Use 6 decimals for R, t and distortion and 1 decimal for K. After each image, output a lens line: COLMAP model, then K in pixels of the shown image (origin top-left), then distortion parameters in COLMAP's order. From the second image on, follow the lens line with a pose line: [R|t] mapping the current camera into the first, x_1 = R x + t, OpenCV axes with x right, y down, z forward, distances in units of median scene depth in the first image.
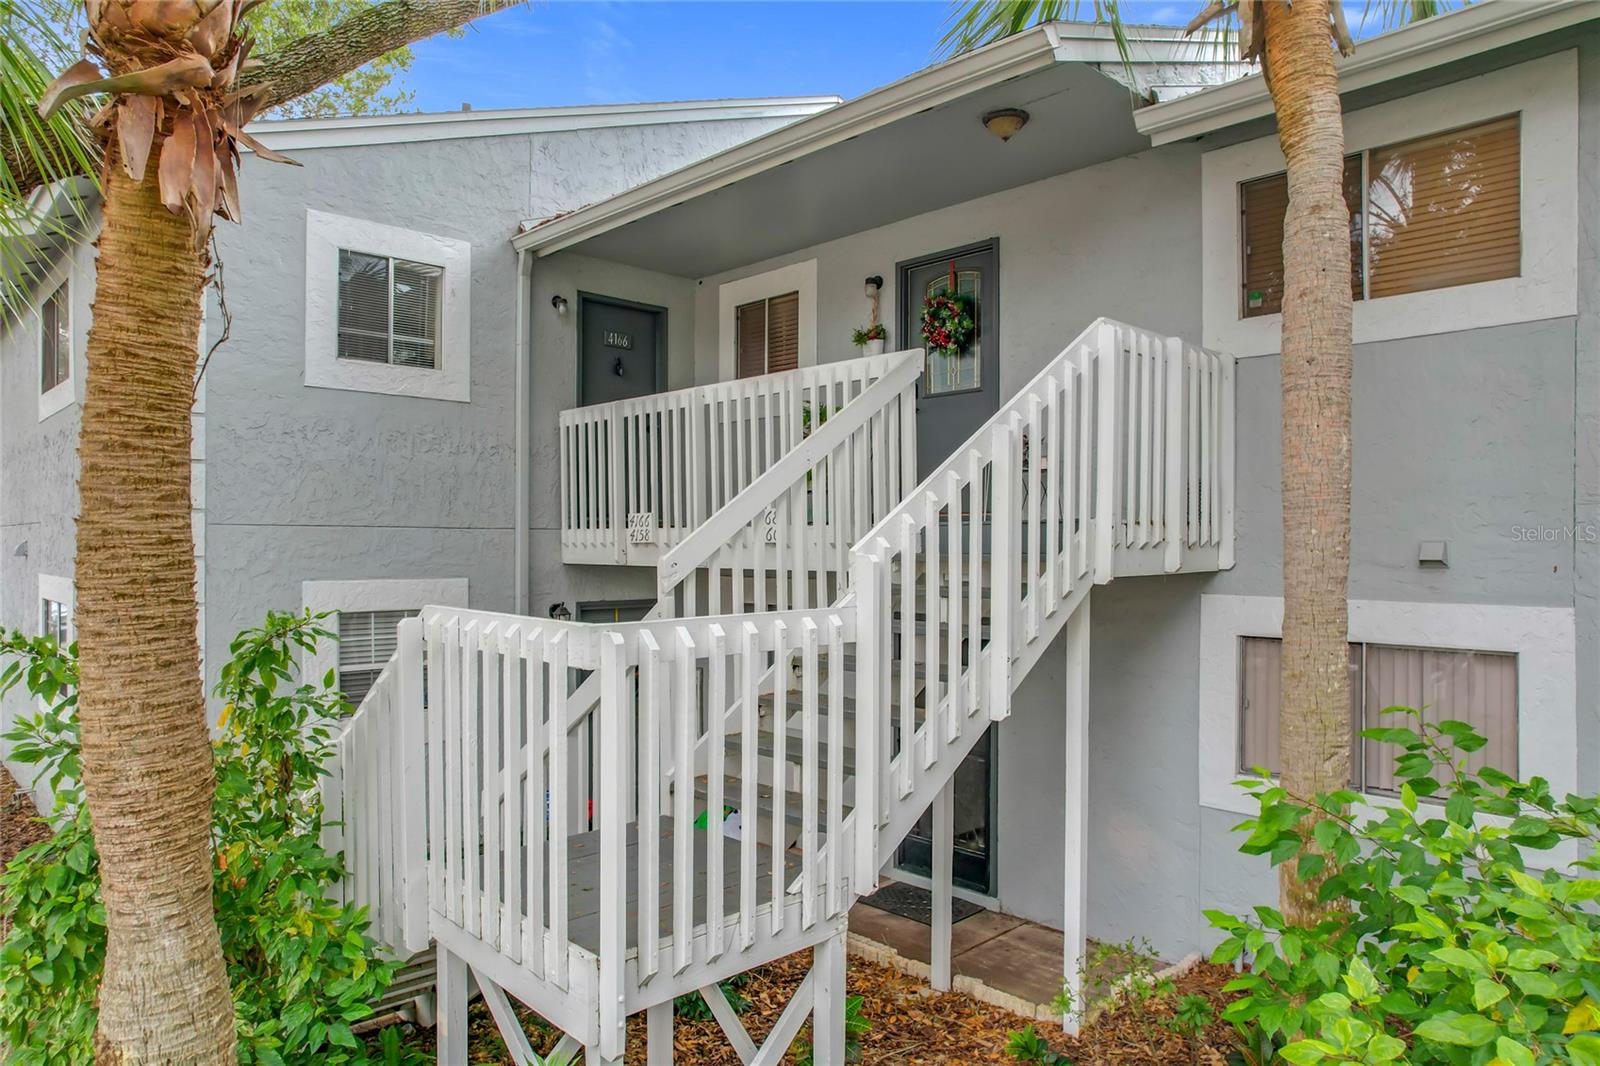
lens RADIAL K [[1054.8, 0, 807.6], [0, 1054.8, 537.4], [0, 0, 1]] dist [-0.064171, 0.024866]
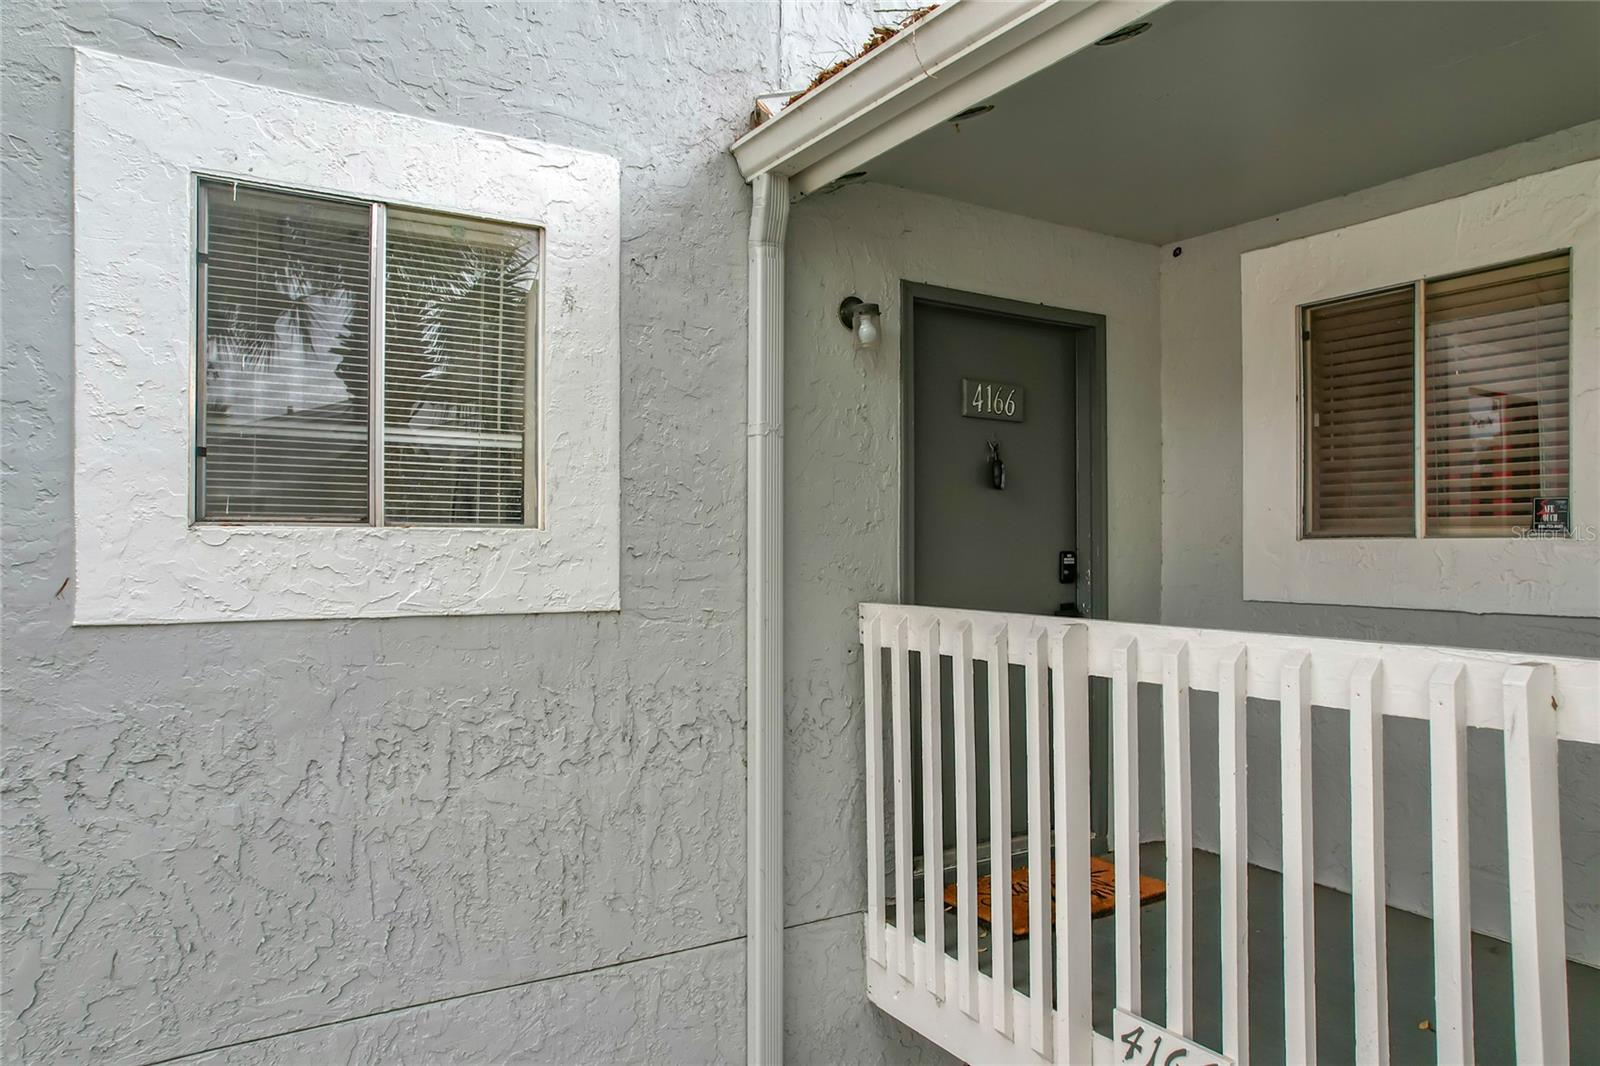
lens RADIAL K [[1031.3, 0, 800.0], [0, 1031.3, 533.0], [0, 0, 1]] dist [-0.069518, 0.066206]
pose [[0.973908, -0.001467, -0.226940, -0.186861], [0.001233, 0.999999, -0.001176, -0.156342], [0.226941, 0.000865, 0.973908, 0.684264]]
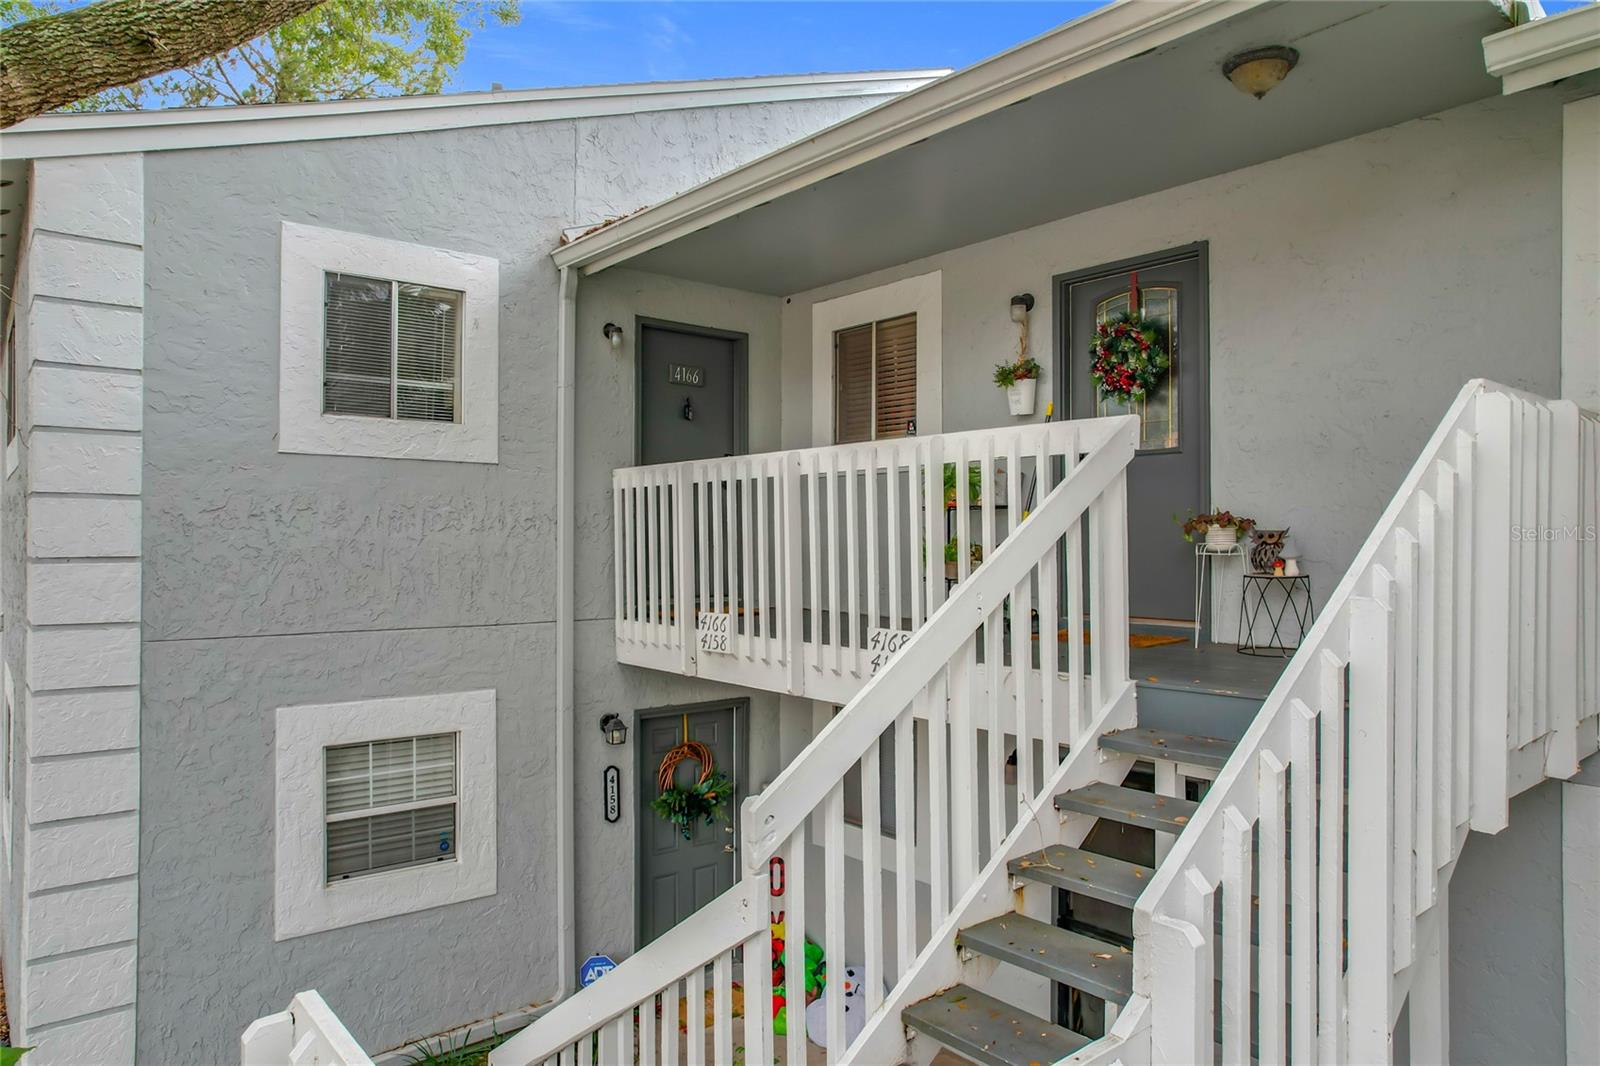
lens RADIAL K [[1039.5, 0, 794.6], [0, 1039.5, 525.2], [0, 0, 1]] dist [-0.070842, 0.058402]
pose [[0.996634, -0.000246, -0.081982, -0.038832], [-0.000153, 0.999988, -0.004857, -0.080076], [0.081982, 0.004853, 0.996622, 0.252011]]
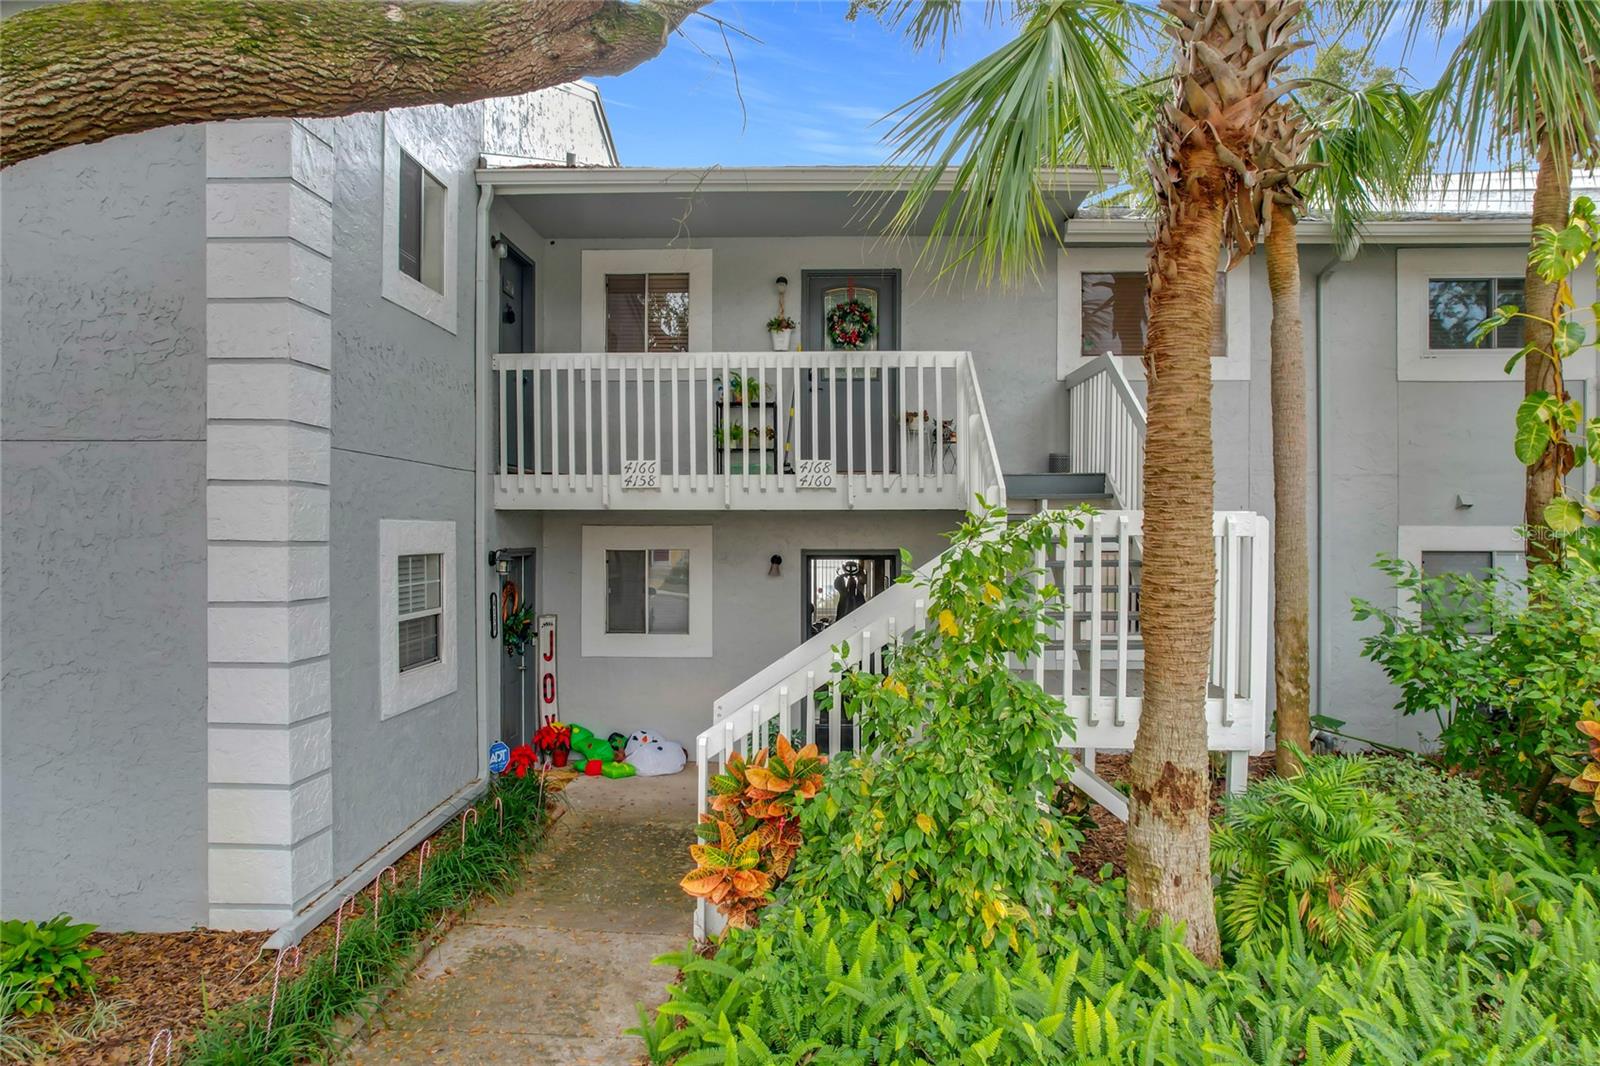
lens RADIAL K [[1031.3, 0, 800.0], [0, 1031.3, 533.0], [0, 0, 1]] dist [-0.069518, 0.066206]
pose [[0.718743, 0.000057, 0.695275, -0.752112], [-0.009177, 0.999914, 0.009404, 0.038709], [-0.695215, -0.013140, 0.718682, 0.120568]]
